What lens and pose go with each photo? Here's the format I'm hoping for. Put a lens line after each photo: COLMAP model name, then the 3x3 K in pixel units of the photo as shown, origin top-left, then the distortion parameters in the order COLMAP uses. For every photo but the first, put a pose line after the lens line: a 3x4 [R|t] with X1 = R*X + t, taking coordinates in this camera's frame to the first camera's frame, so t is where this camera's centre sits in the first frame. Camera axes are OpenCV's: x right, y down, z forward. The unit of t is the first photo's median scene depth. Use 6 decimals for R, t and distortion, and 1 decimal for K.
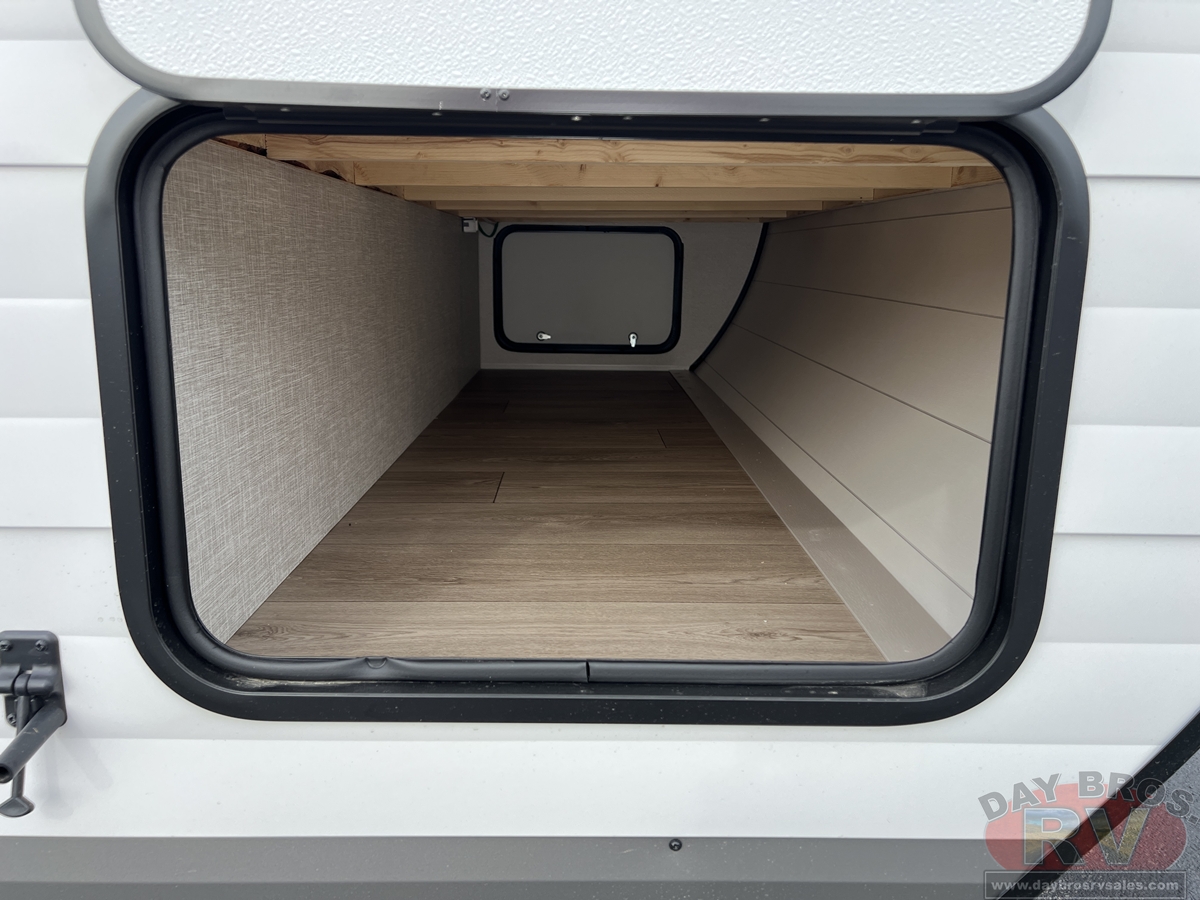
lens RADIAL K [[880.9, 0, 600.0], [0, 880.9, 450.0], [0, 0, 1]] dist [0.036940, -0.002083]
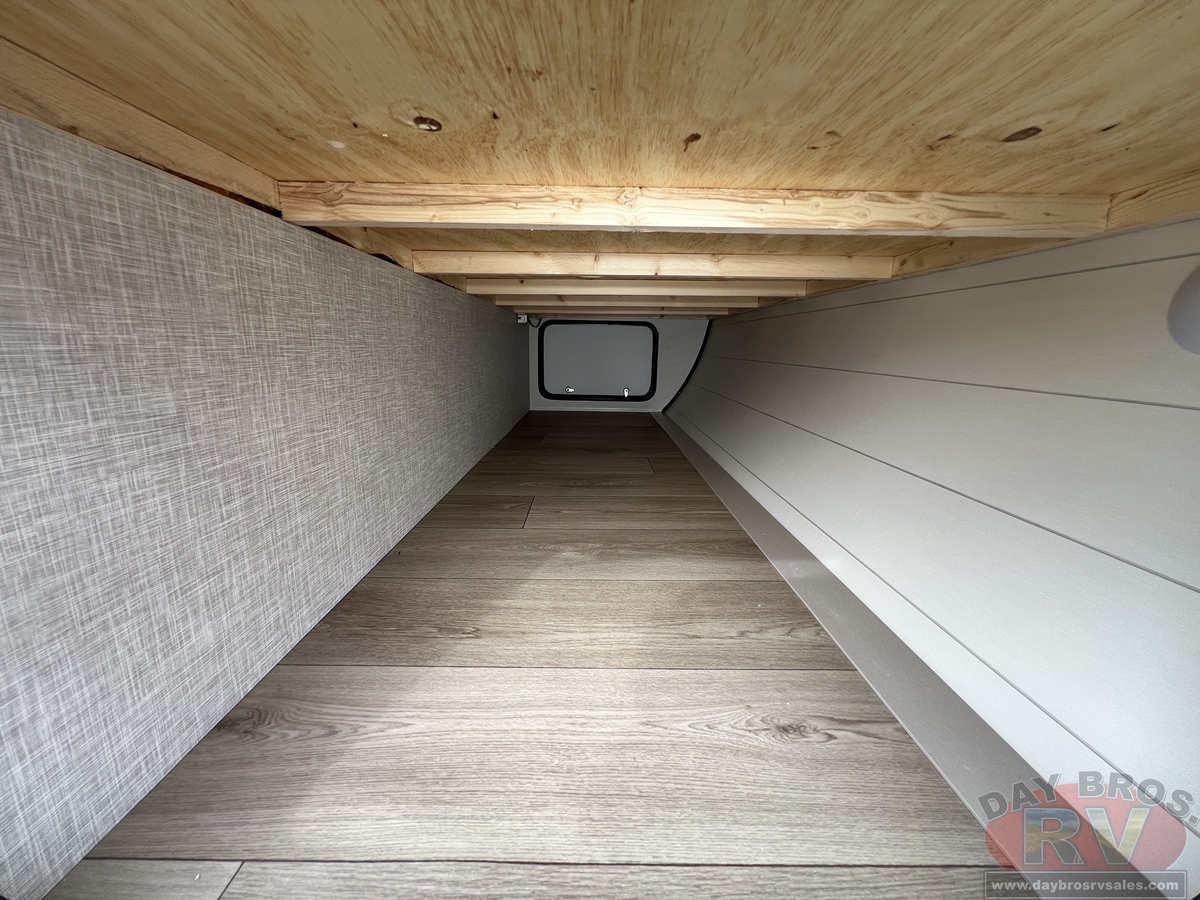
lens RADIAL K [[479.0, 0, 600.0], [0, 479.0, 450.0], [0, 0, 1]] dist [-0.000401, 0.000092]
pose [[0.999960, 0.006987, -0.005617, -0.010156], [-0.006982, 0.999975, 0.000933, -0.057935], [0.005624, -0.000893, 0.999984, 0.364943]]
